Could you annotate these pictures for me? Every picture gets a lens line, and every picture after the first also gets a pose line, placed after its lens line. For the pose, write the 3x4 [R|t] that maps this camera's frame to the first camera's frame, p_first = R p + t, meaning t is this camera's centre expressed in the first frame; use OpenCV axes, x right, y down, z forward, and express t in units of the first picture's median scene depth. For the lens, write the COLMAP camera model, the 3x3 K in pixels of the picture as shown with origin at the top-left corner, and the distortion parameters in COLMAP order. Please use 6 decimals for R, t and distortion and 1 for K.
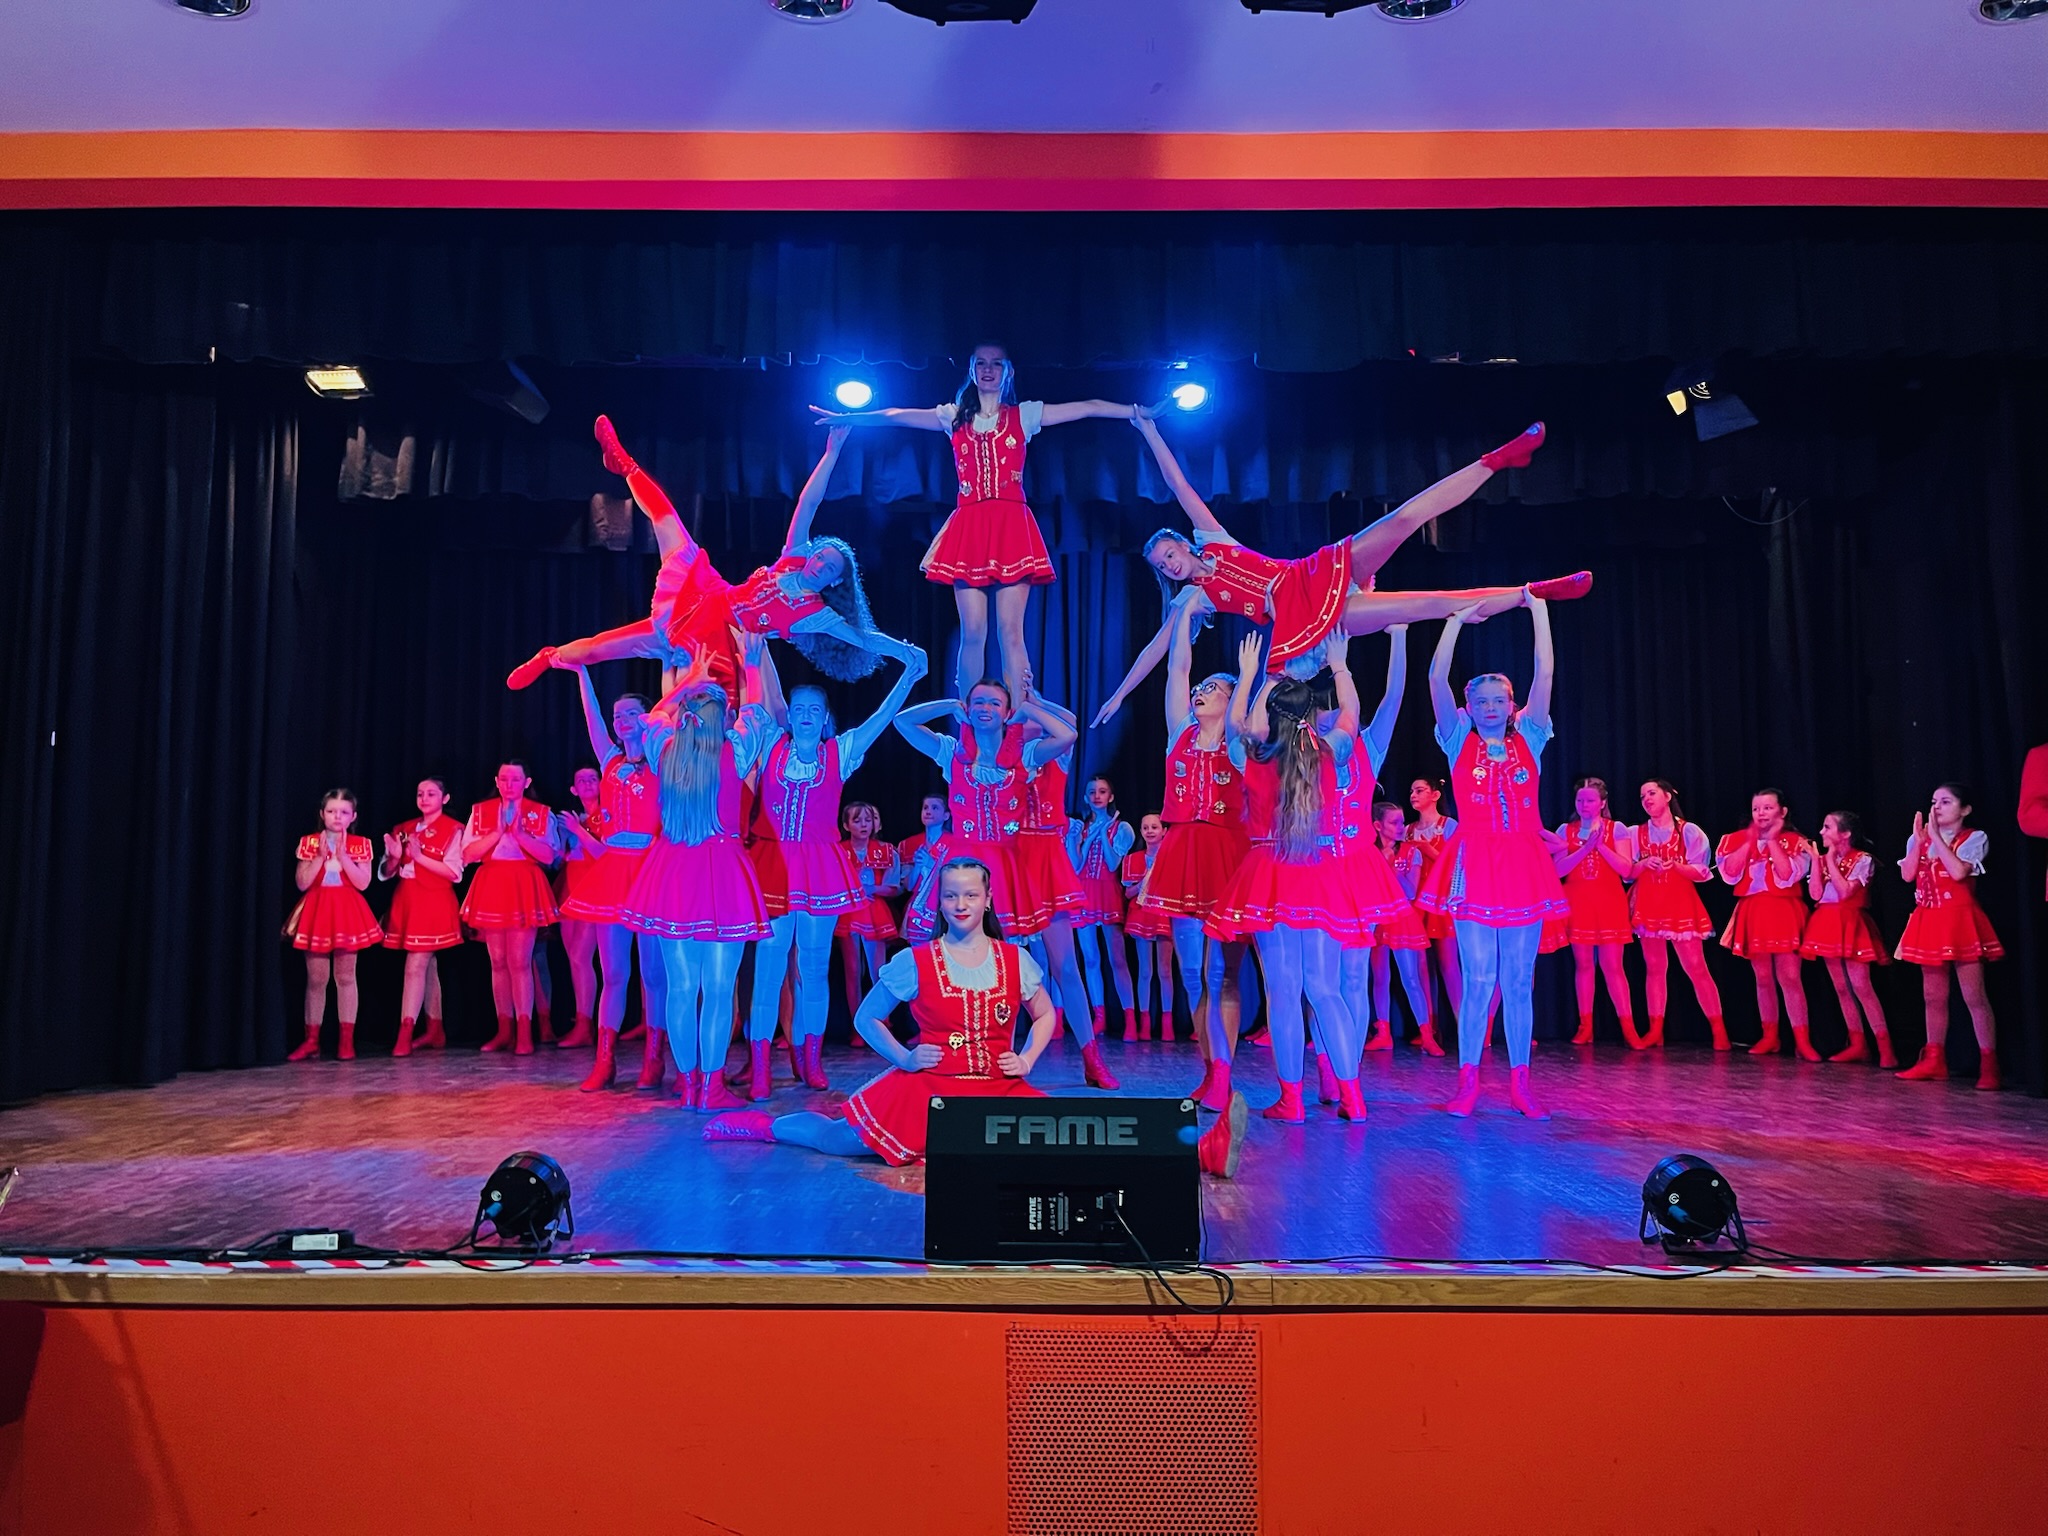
lens RADIAL K [[1562.8, 0, 1016.8], [0, 1562.8, 766.9], [0, 0, 1]] dist [0.035337, -0.046764]
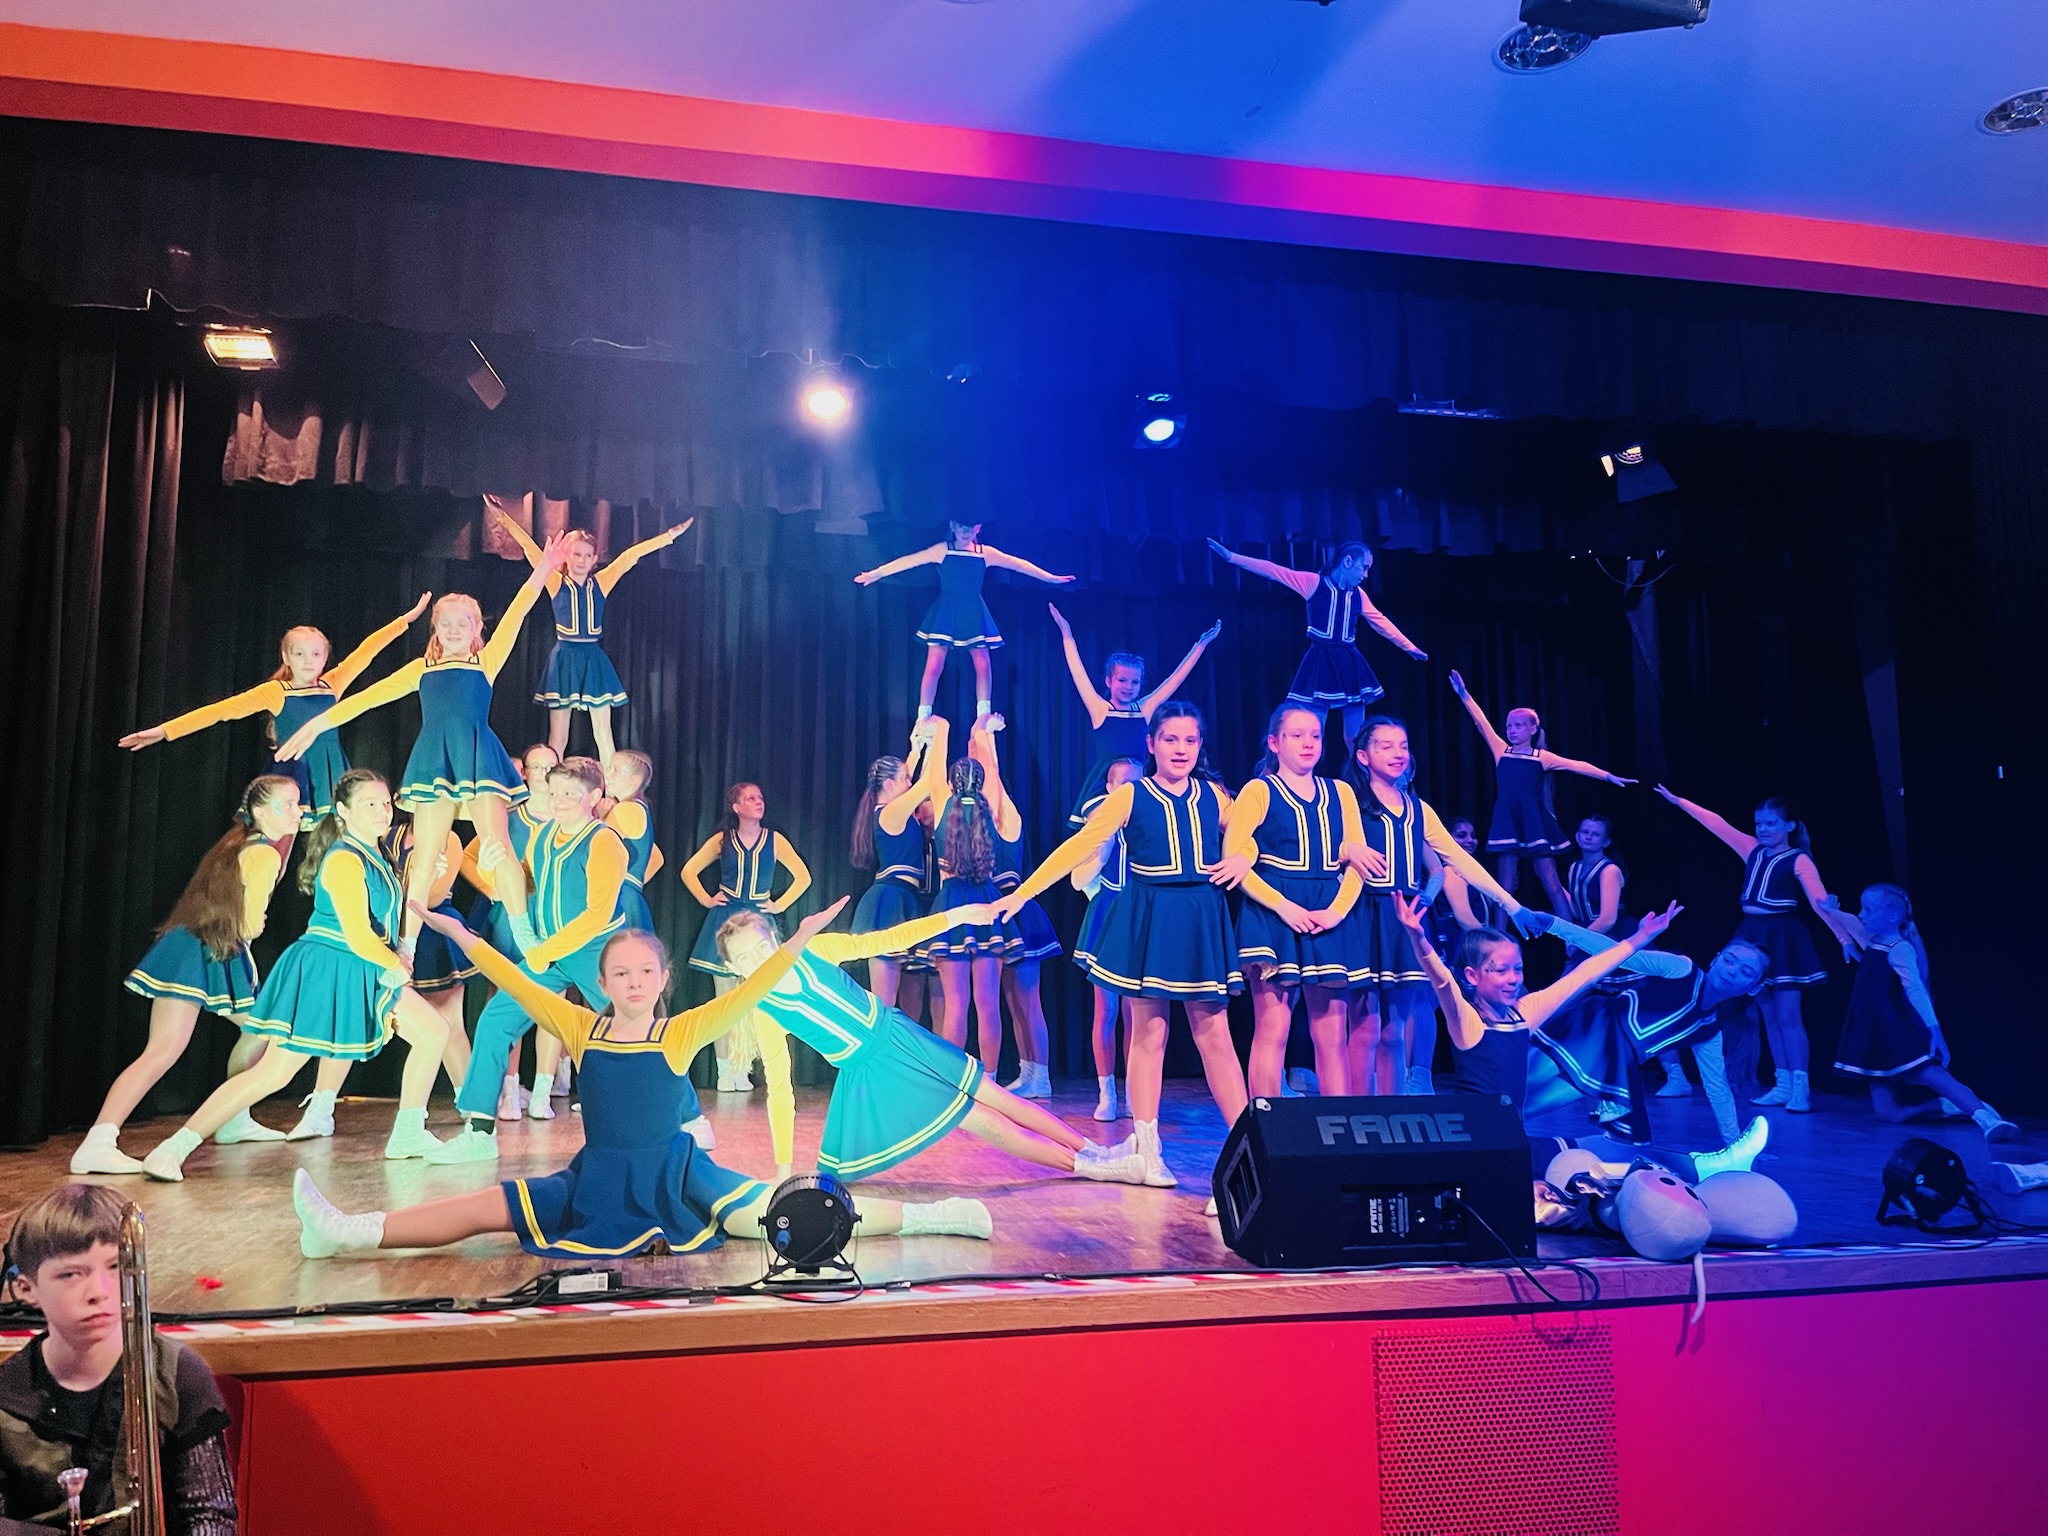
lens RADIAL K [[1562.8, 0, 1003.1], [0, 1562.8, 766.9], [0, 0, 1]] dist [0.035337, -0.046764]
pose [[0.976077, 0.022016, 0.216310, -0.403428], [-0.012481, 0.998893, -0.045349, 0.053823], [-0.217069, 0.041564, 0.975271, 0.095668]]
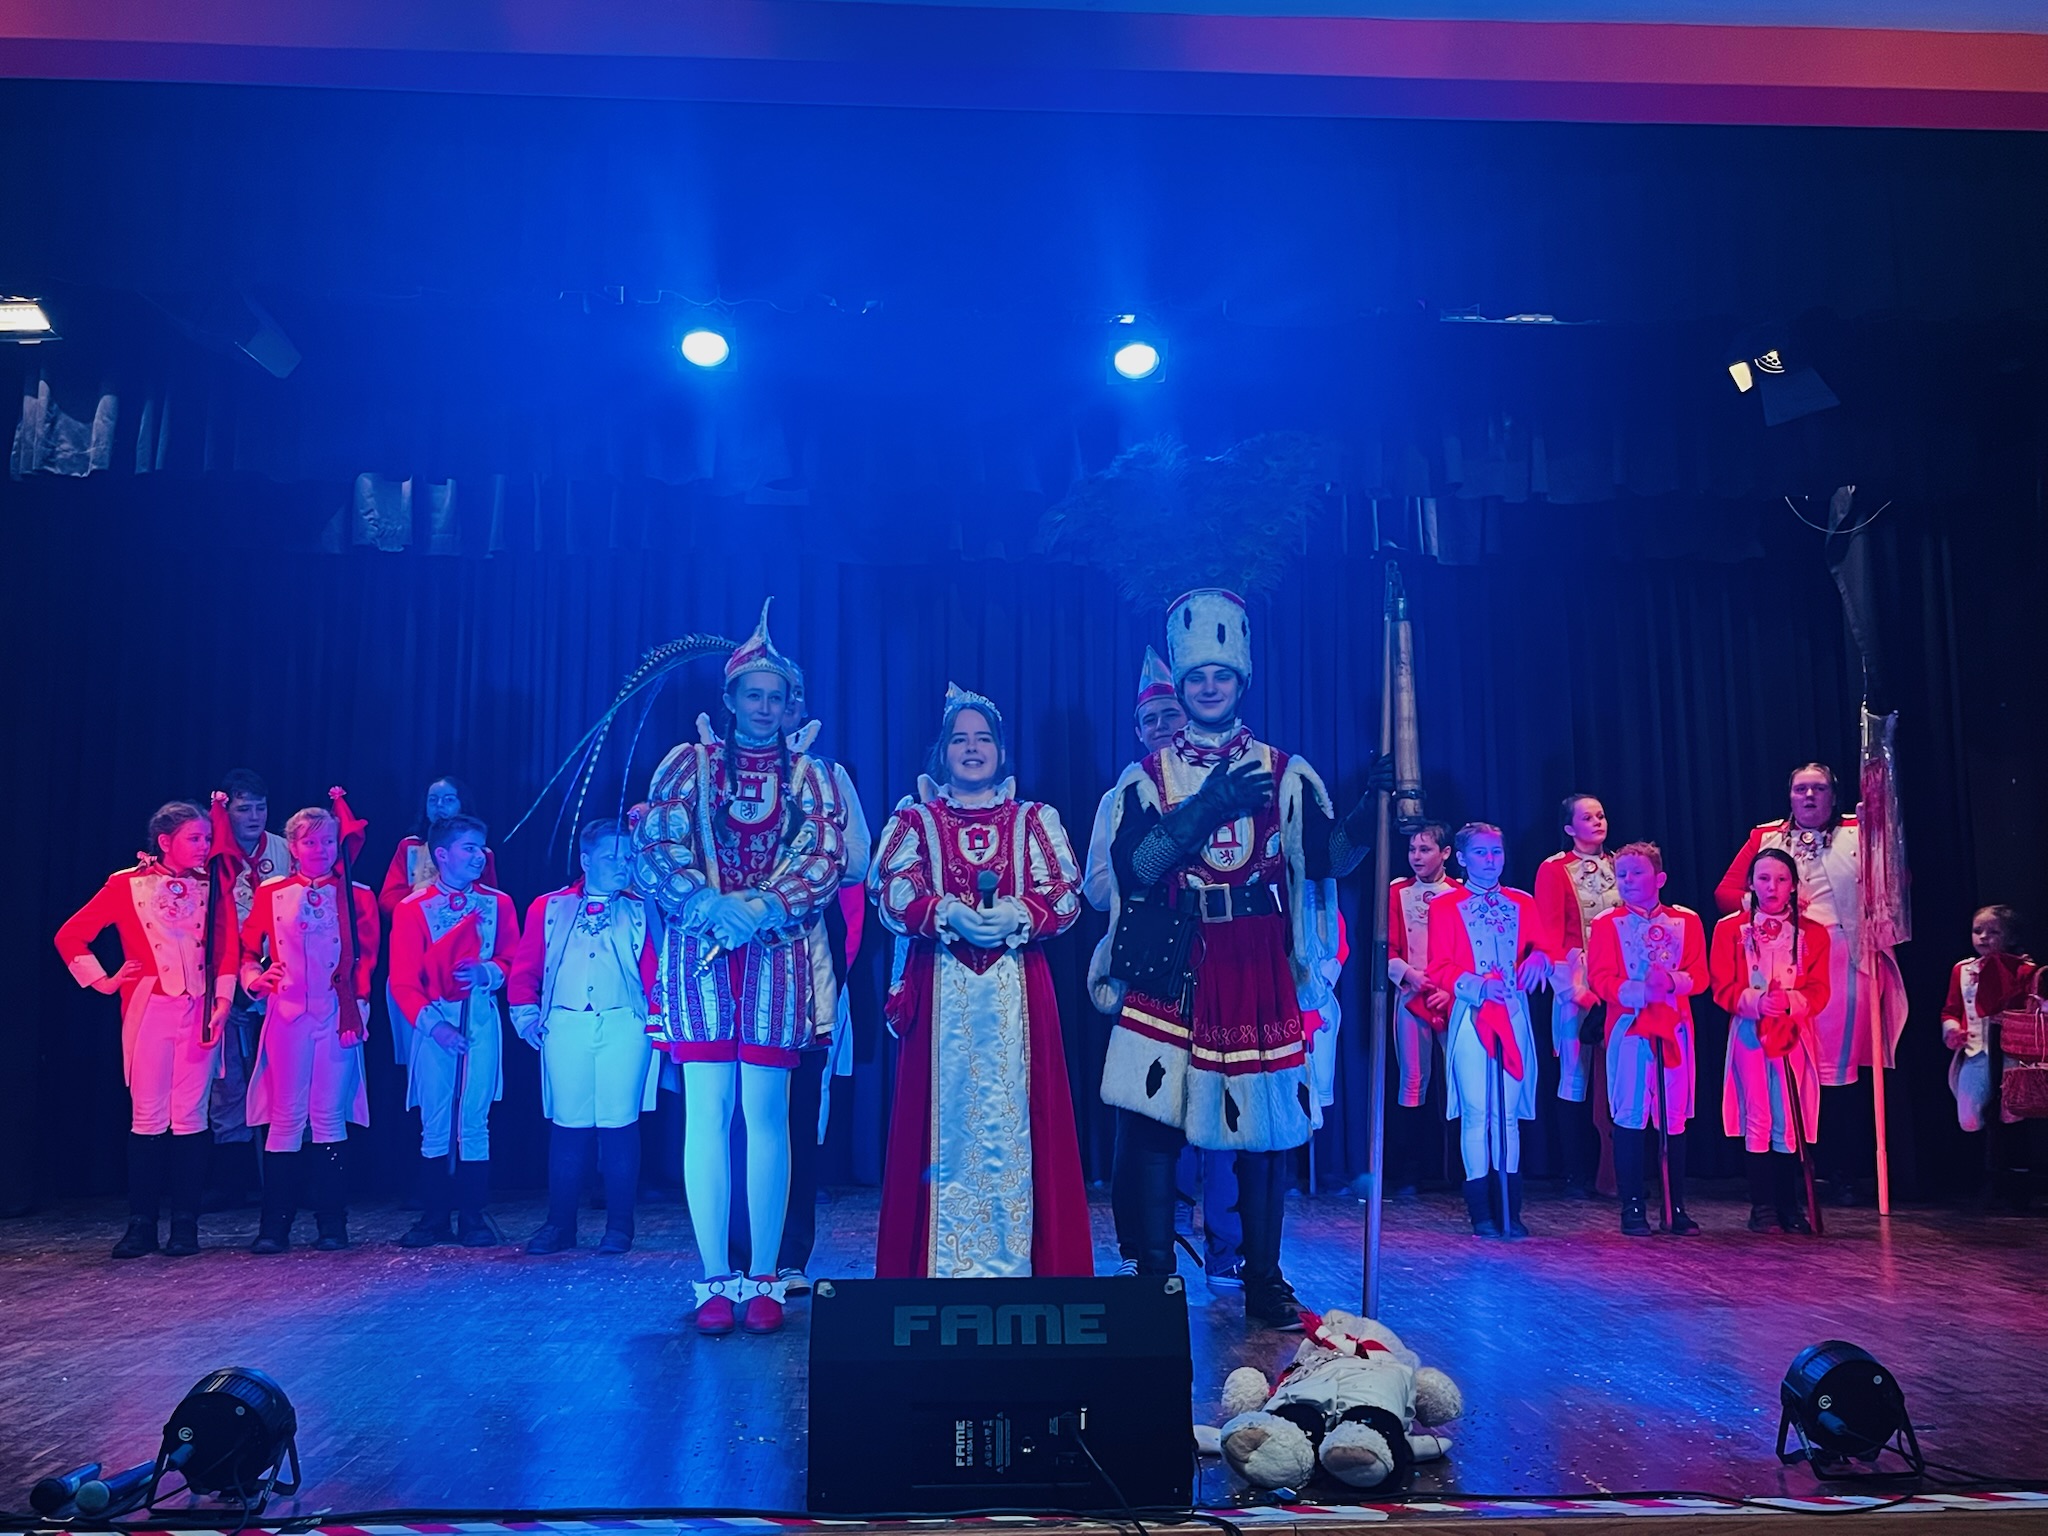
lens RADIAL K [[1903.9, 0, 1033.7], [0, 1903.9, 778.2], [0, 0, 1]] dist [0.018619, 0.000000]
pose [[0.997373, 0.002571, 0.072386, -0.019067], [-0.000111, 0.999423, -0.033960, 0.011636], [-0.072432, 0.033863, 0.996798, 0.116600]]
